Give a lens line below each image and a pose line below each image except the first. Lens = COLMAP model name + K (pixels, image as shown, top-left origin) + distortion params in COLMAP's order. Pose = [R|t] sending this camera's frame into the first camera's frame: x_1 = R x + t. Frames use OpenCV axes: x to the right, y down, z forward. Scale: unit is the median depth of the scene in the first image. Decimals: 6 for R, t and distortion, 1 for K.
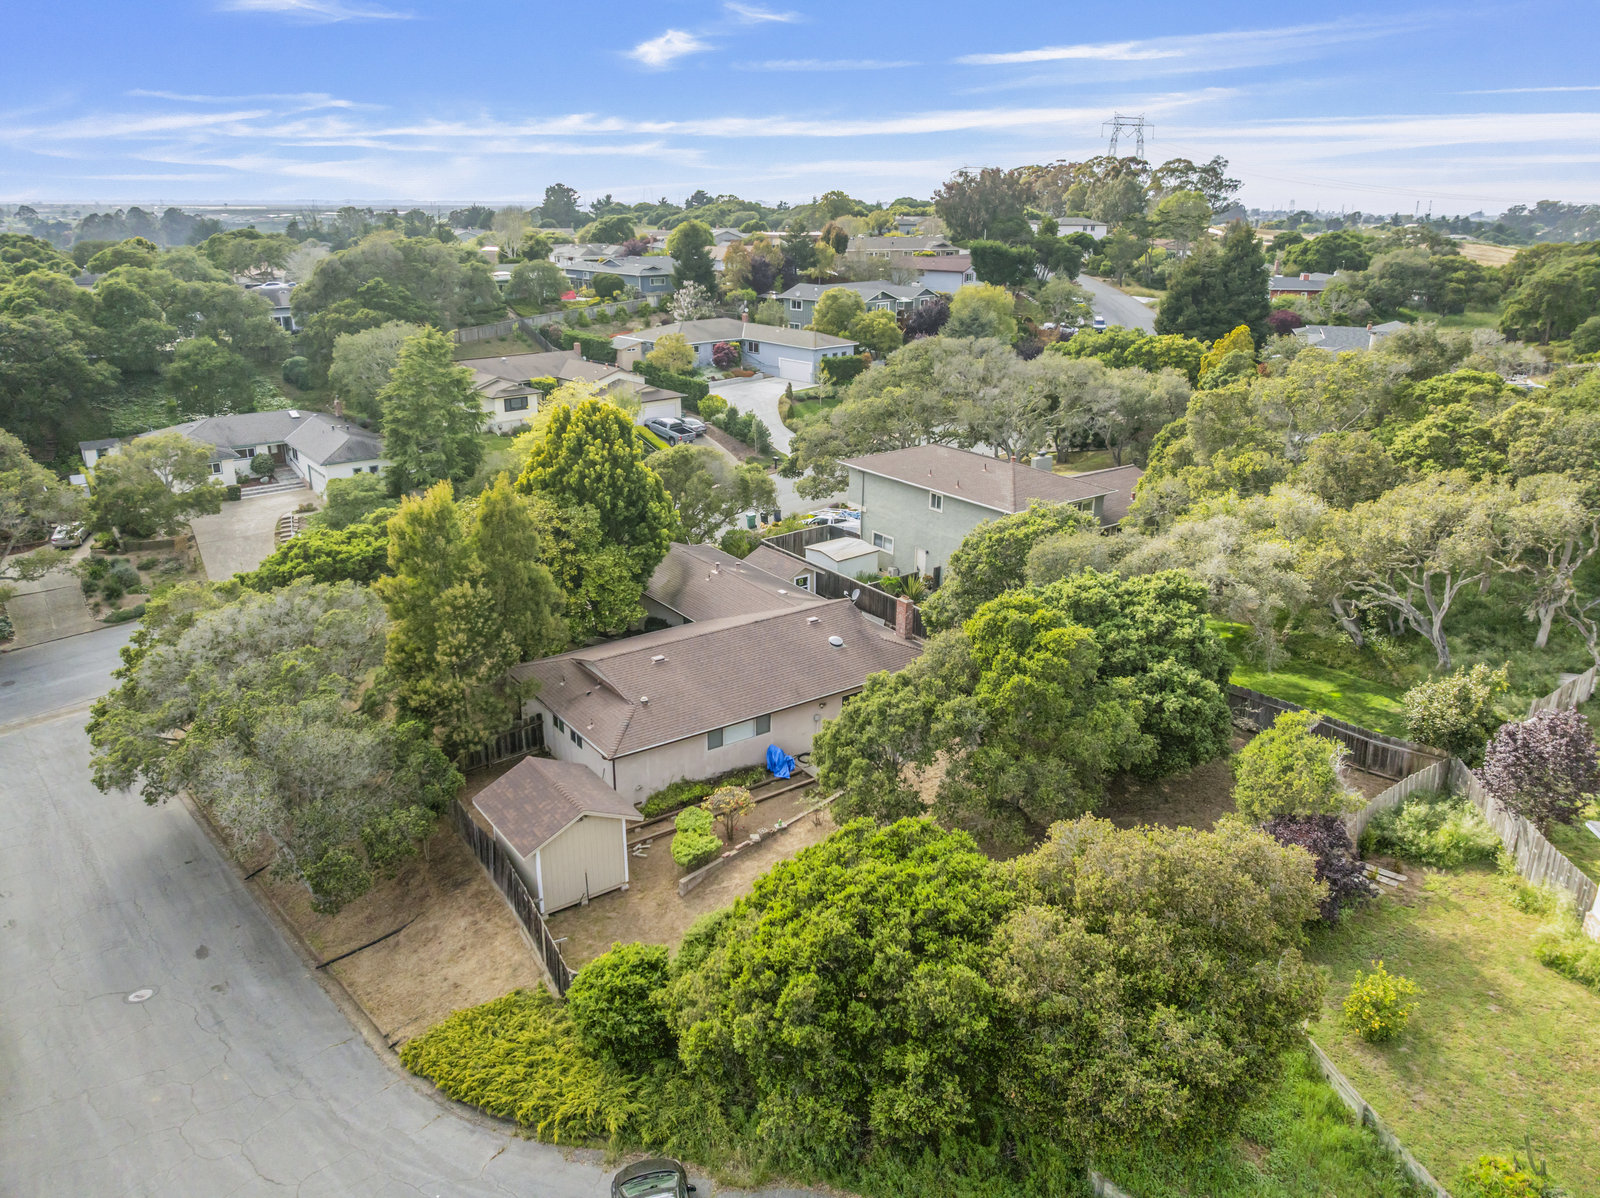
lens RADIAL K [[1121.0, 0, 806.6], [0, 1121.0, 599.3], [0, 0, 1]] dist [-0.048910, 0.019481]
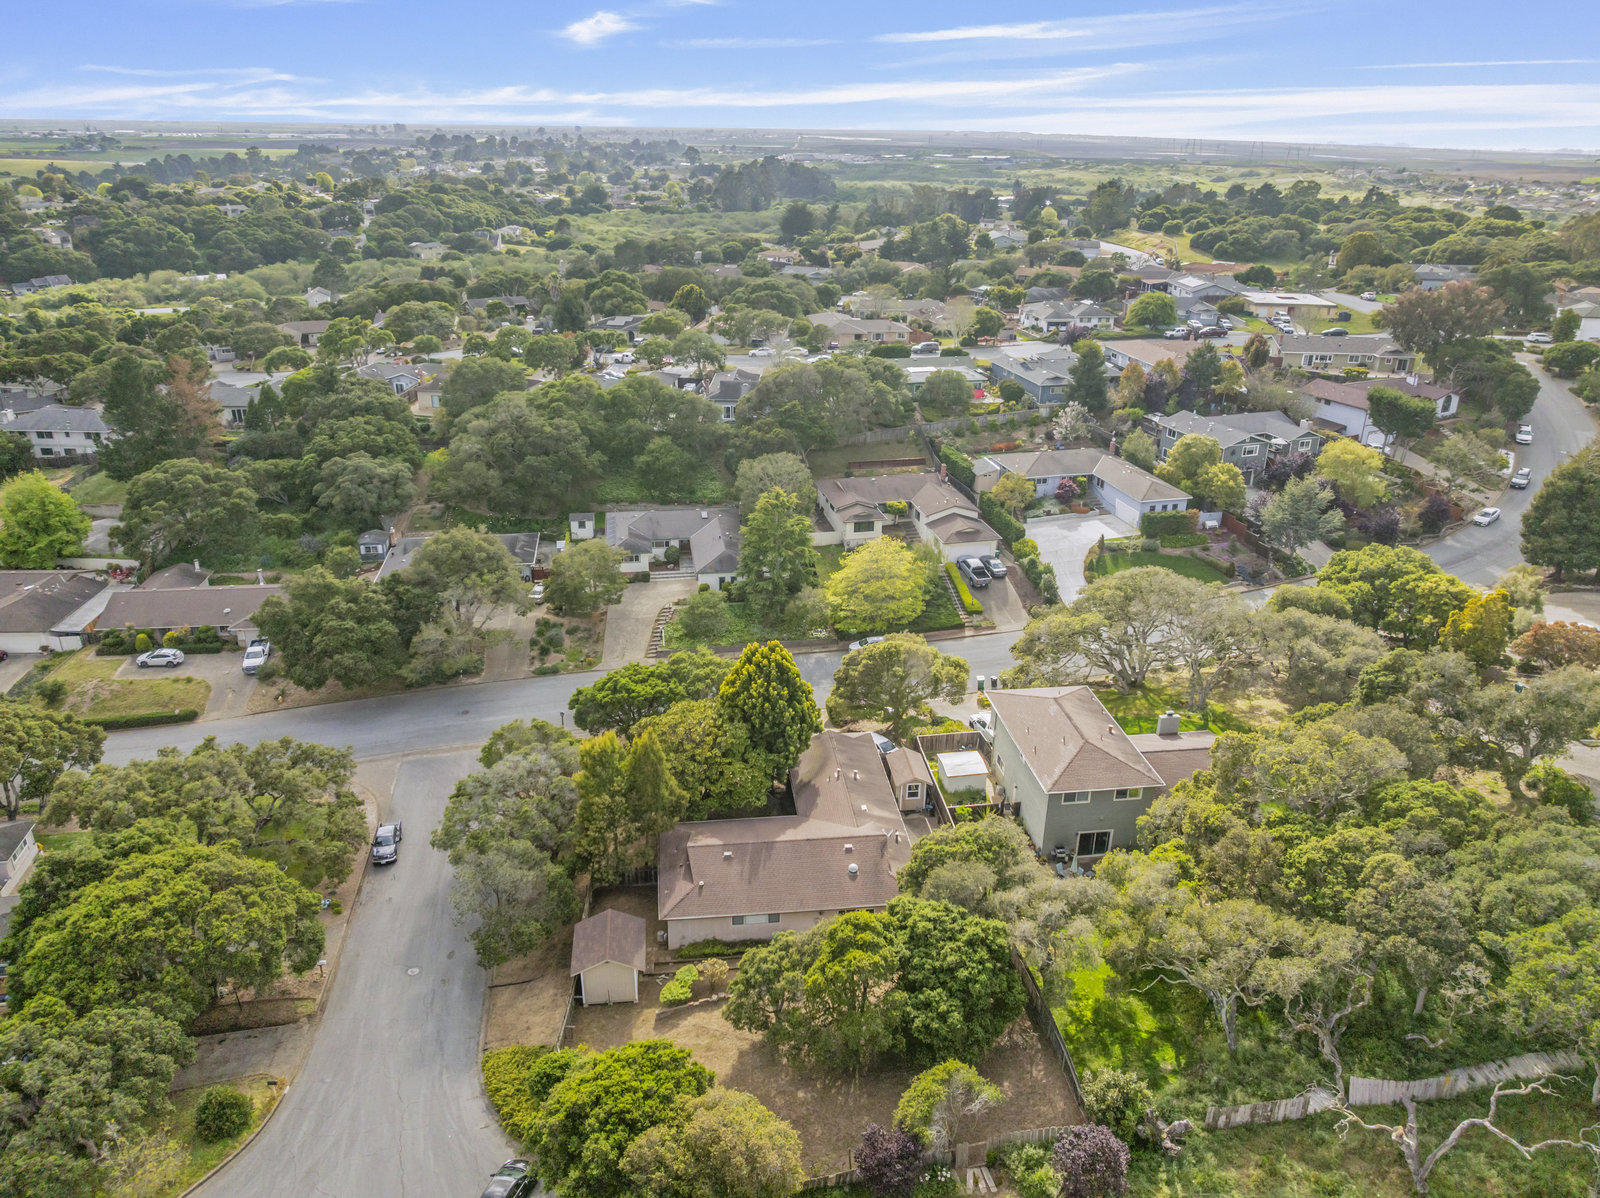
lens RADIAL K [[1115.8, 0, 807.8], [0, 1115.8, 600.0], [0, 0, 1]] dist [-0.039327, 0.000433]
pose [[0.875295, 0.193923, -0.443003, 0.703815], [-0.169424, 0.980986, 0.094671, -0.555039], [0.452939, -0.007810, 0.891507, -0.407333]]
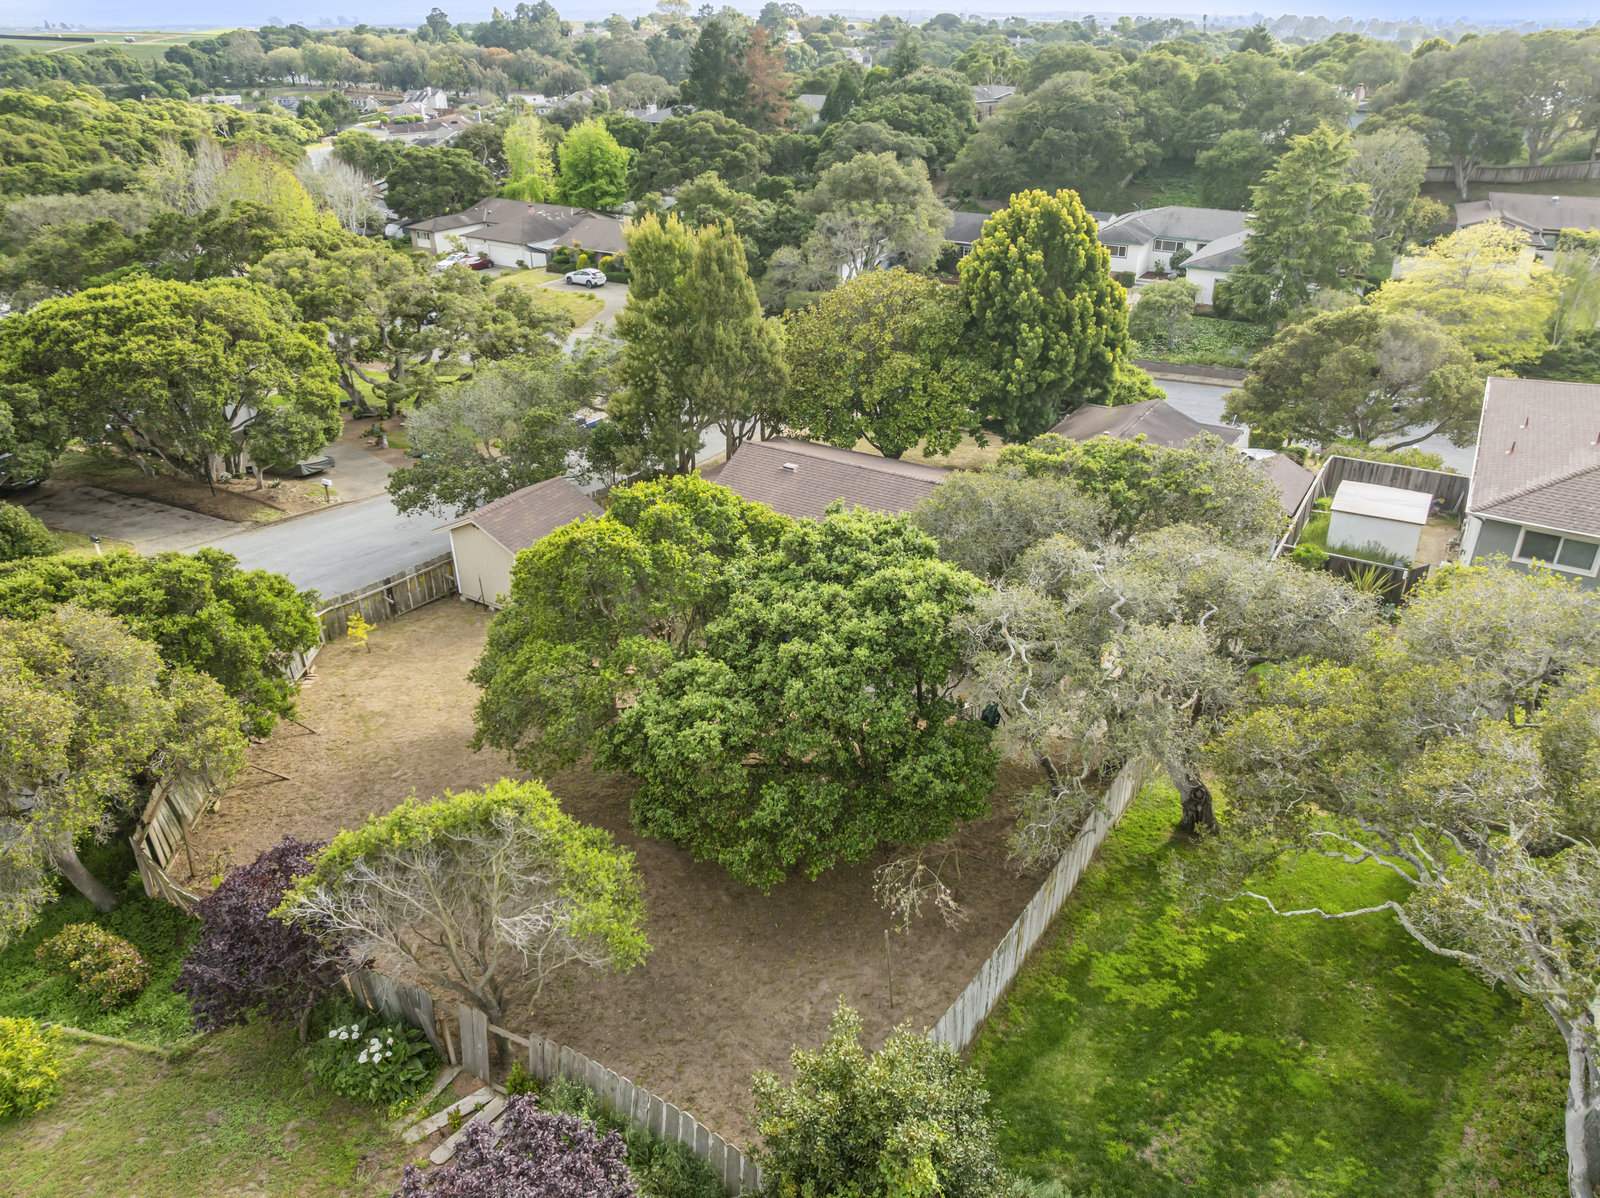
lens RADIAL K [[1121.0, 0, 806.6], [0, 1121.0, 599.3], [0, 0, 1]] dist [-0.048910, 0.019481]
pose [[0.376770, 0.422766, -0.824205, 0.767506], [-0.304523, 0.896850, 0.320821, -0.166911], [0.874820, 0.130114, 0.466648, 0.731978]]
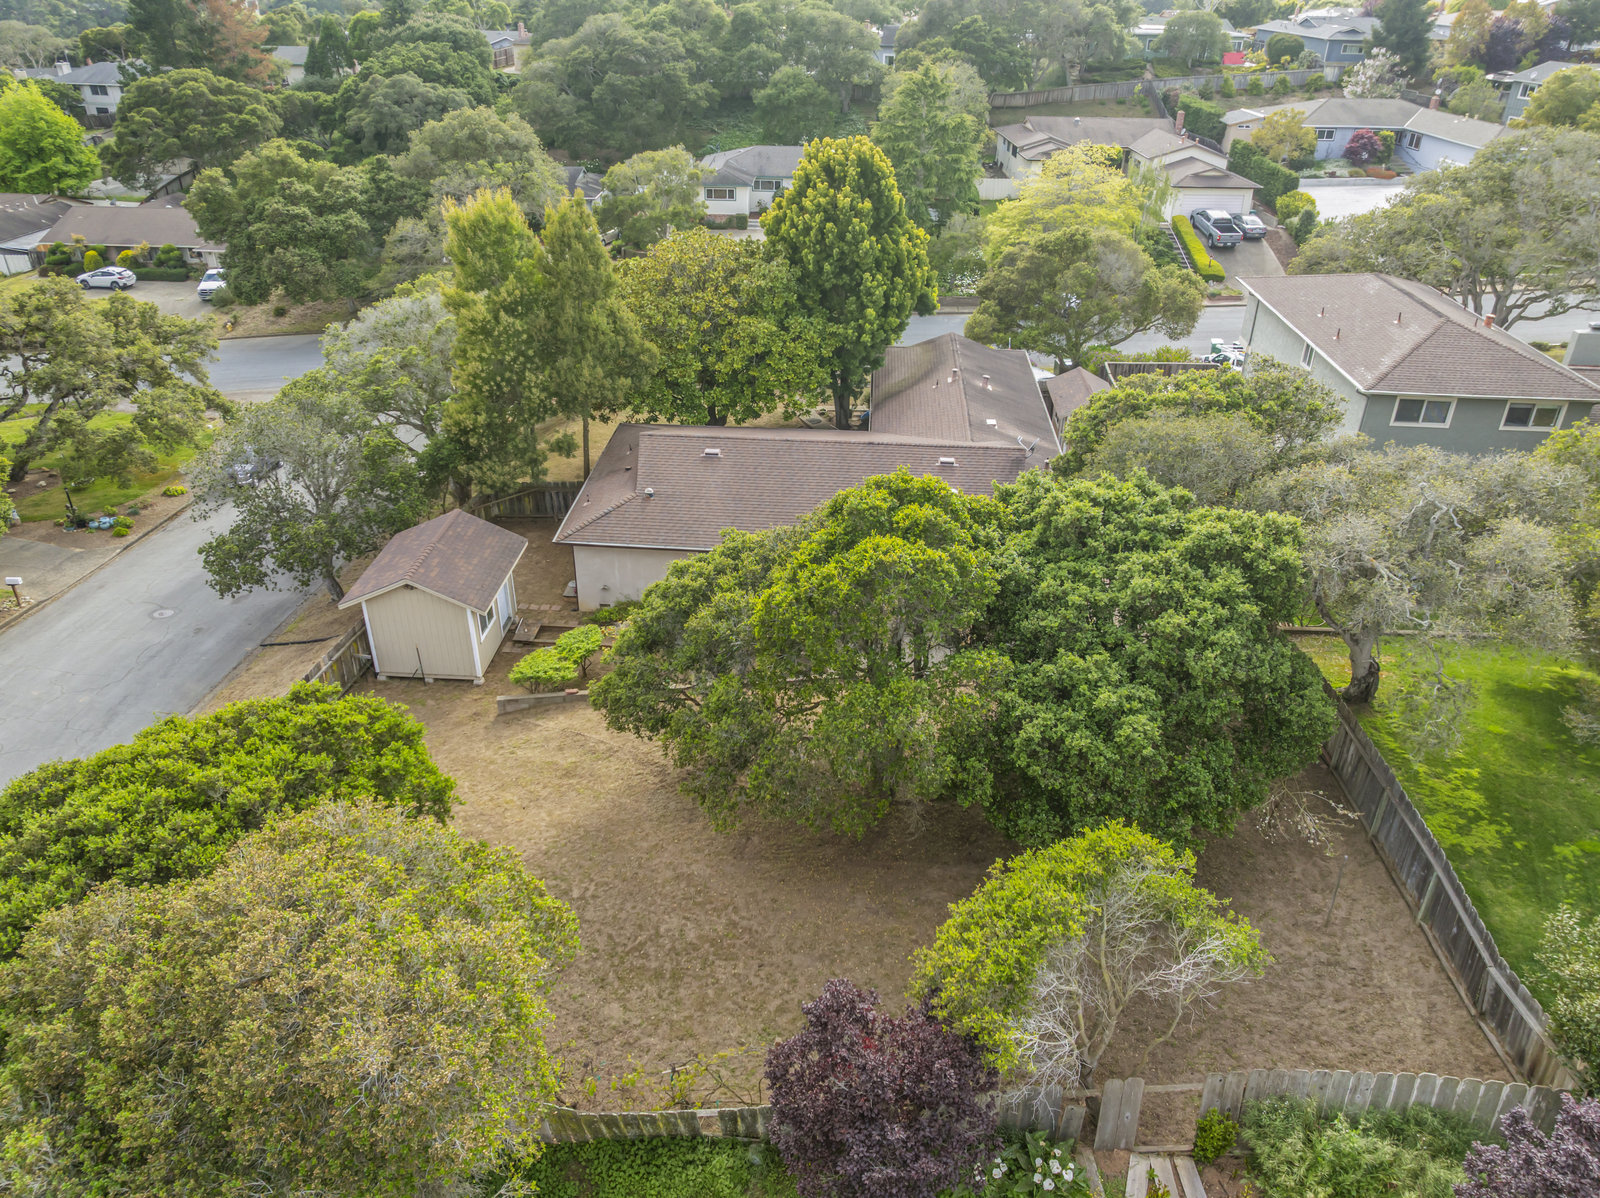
lens RADIAL K [[1121.0, 0, 806.6], [0, 1121.0, 599.3], [0, 0, 1]] dist [-0.048910, 0.019481]
pose [[0.769822, 0.322670, -0.550689, 0.486433], [-0.221858, 0.944277, 0.243147, -0.071338], [0.598459, -0.065005, 0.798512, 0.452757]]
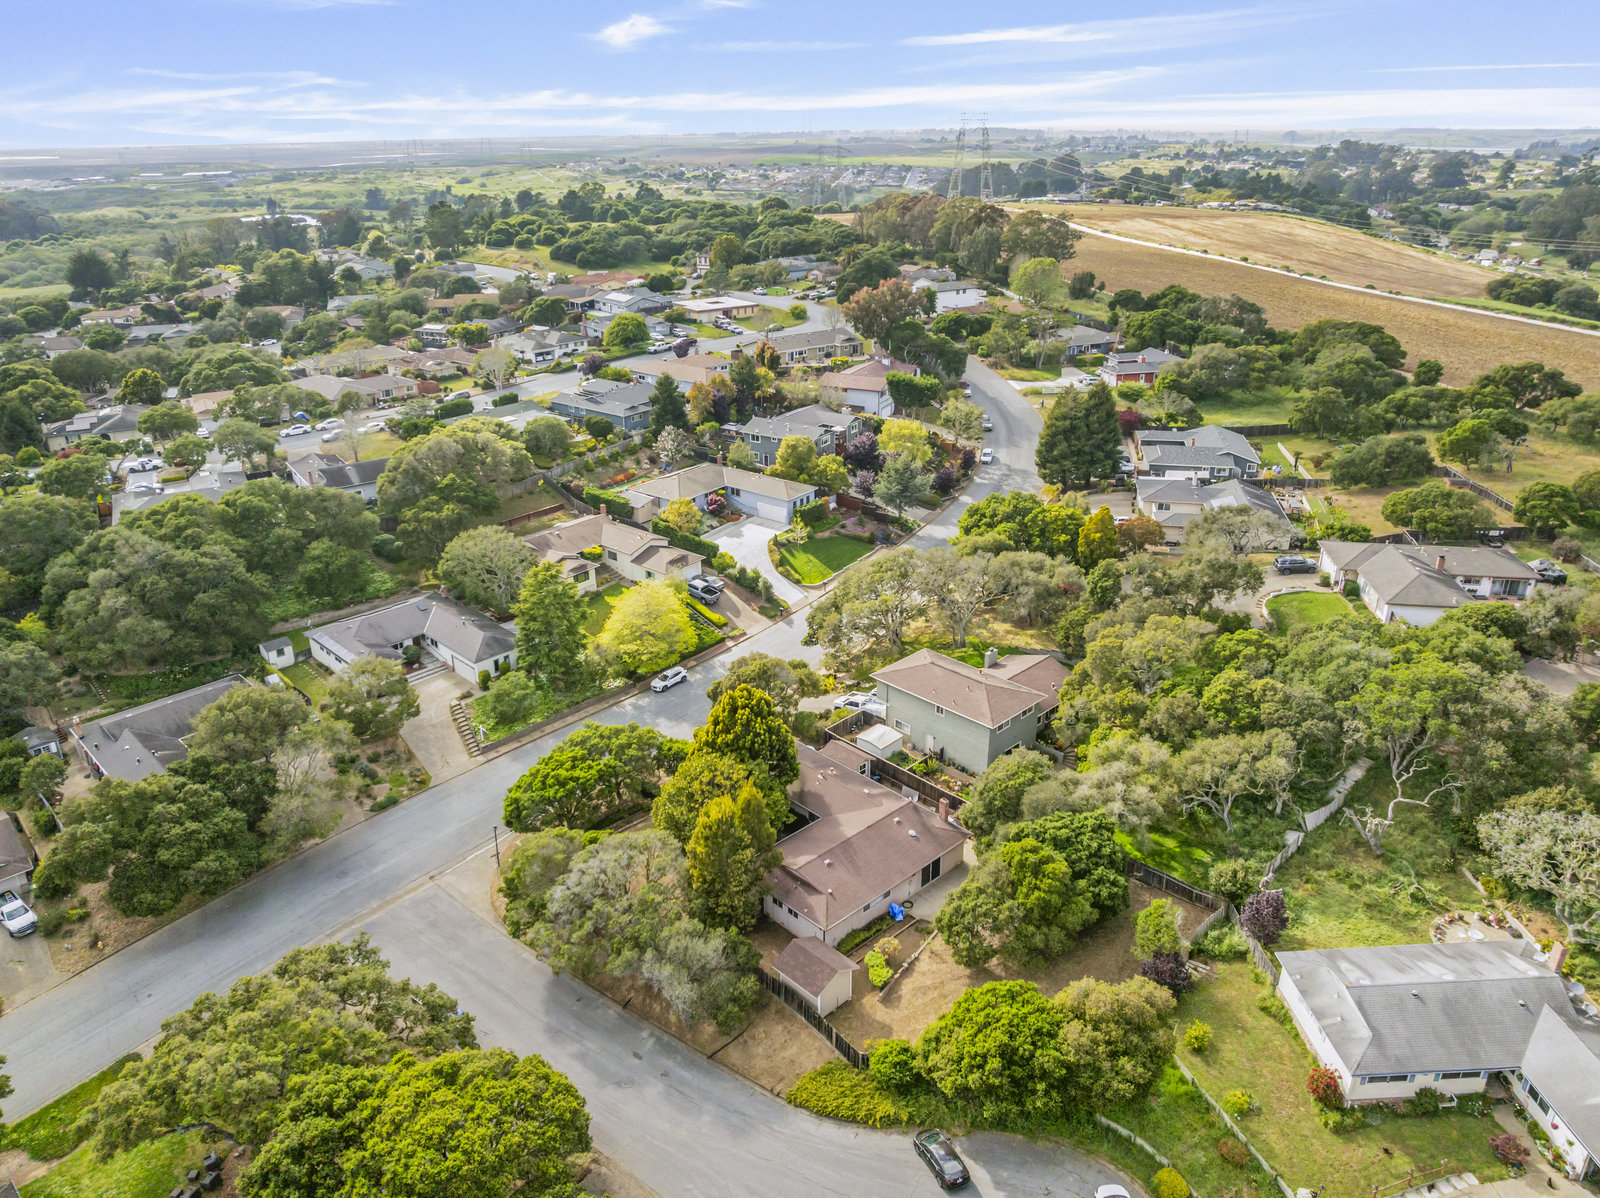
lens RADIAL K [[1115.8, 0, 807.8], [0, 1115.8, 600.0], [0, 0, 1]] dist [-0.039327, 0.000433]
pose [[0.990288, -0.070156, 0.120030, -0.423684], [0.062848, 0.995993, 0.063632, -0.593441], [-0.124013, -0.055470, 0.990729, -0.946389]]
